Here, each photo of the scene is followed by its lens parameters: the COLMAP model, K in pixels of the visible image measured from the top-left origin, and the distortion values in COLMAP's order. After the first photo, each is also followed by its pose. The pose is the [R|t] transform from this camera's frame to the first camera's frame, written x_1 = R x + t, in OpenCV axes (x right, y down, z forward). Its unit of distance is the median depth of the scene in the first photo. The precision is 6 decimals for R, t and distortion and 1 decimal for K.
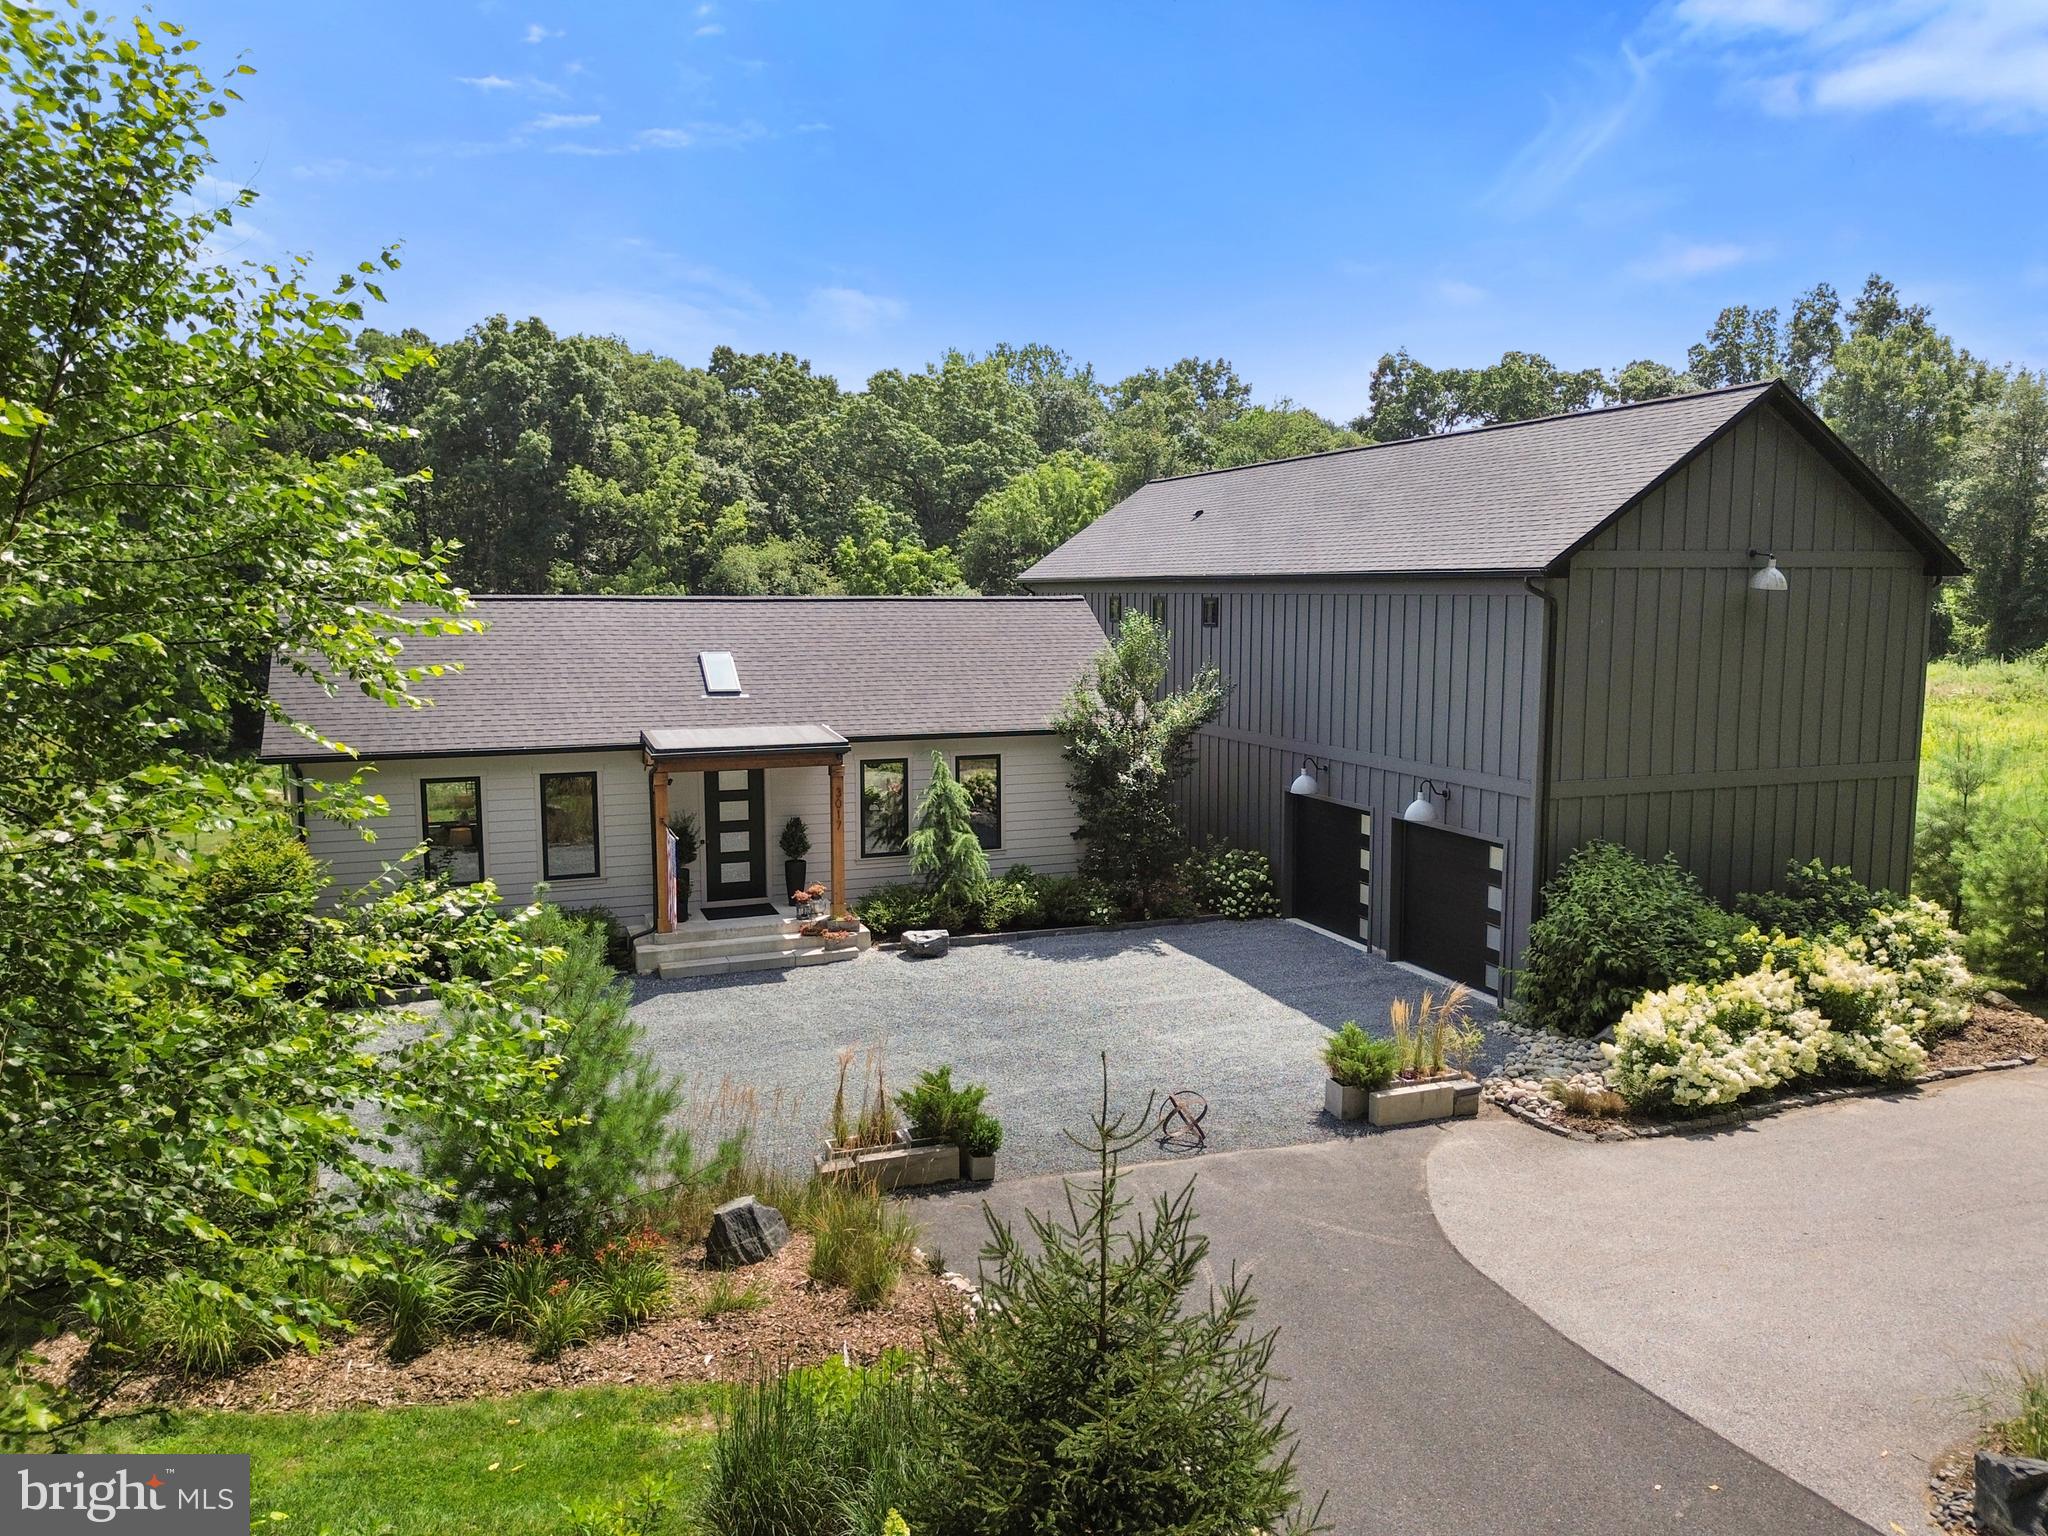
lens RADIAL K [[1450.0, 0, 1024.0], [0, 1450.0, 768.0], [0, 0, 1]] dist [0.069531, -0.062773]
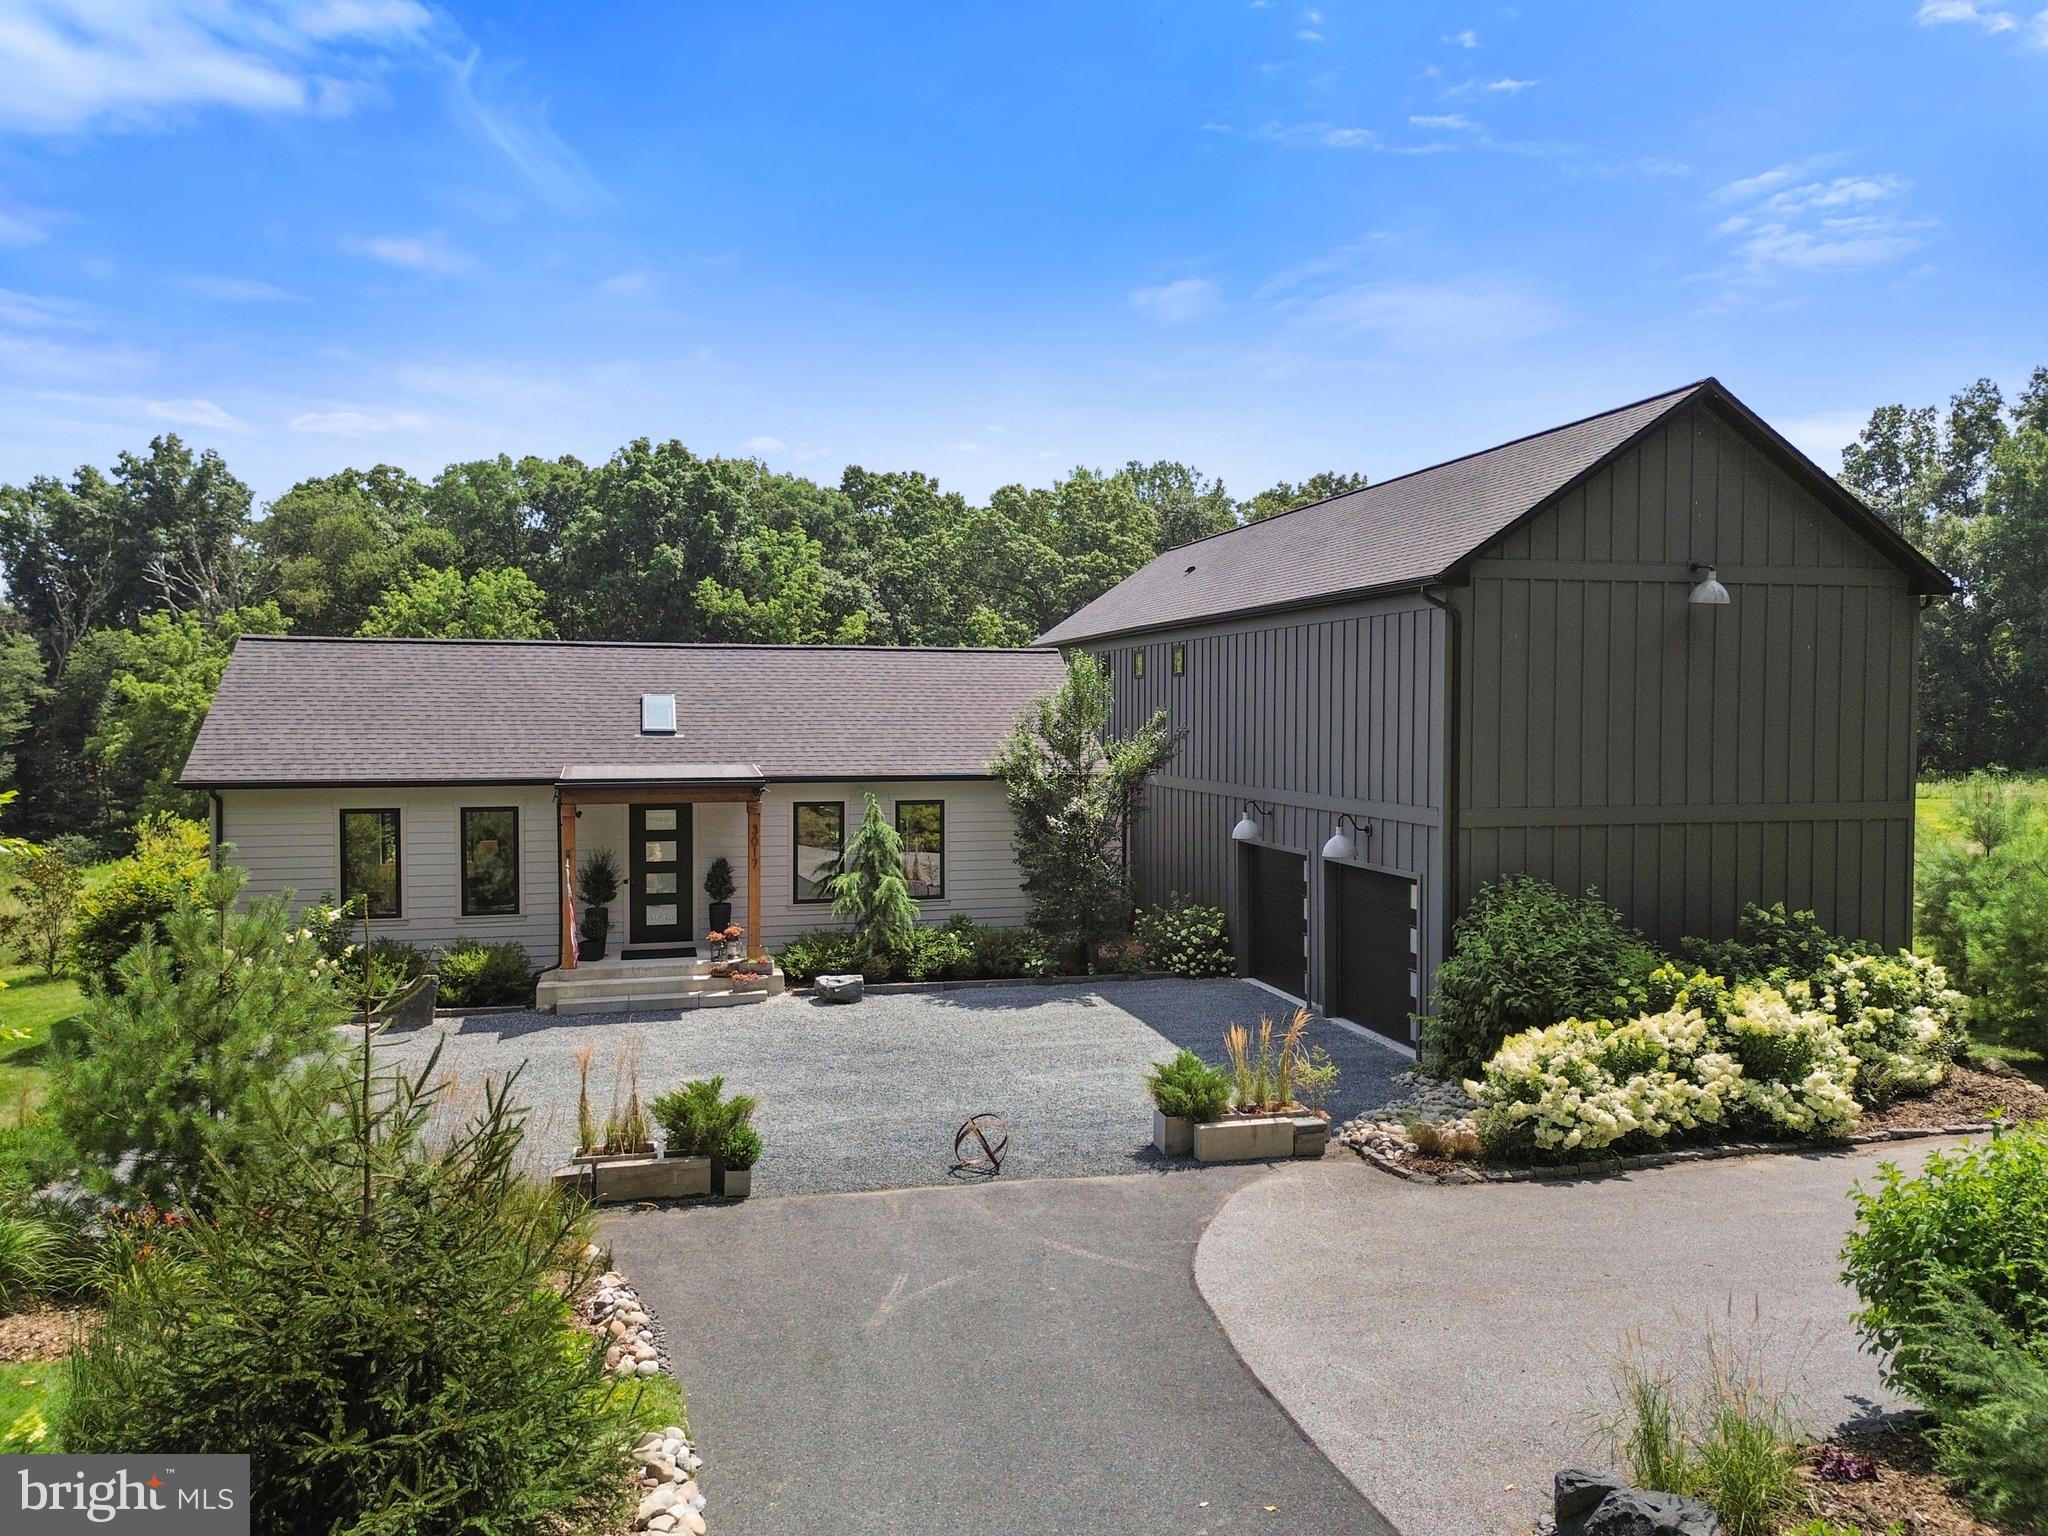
lens RADIAL K [[1450.0, 0, 1024.0], [0, 1450.0, 768.0], [0, 0, 1]] dist [0.069531, -0.062773]
pose [[0.994019, 0.005890, -0.109052, 0.159689], [-0.015090, 0.996374, -0.083730, 0.055176], [0.108163, 0.084875, 0.990503, 0.050656]]
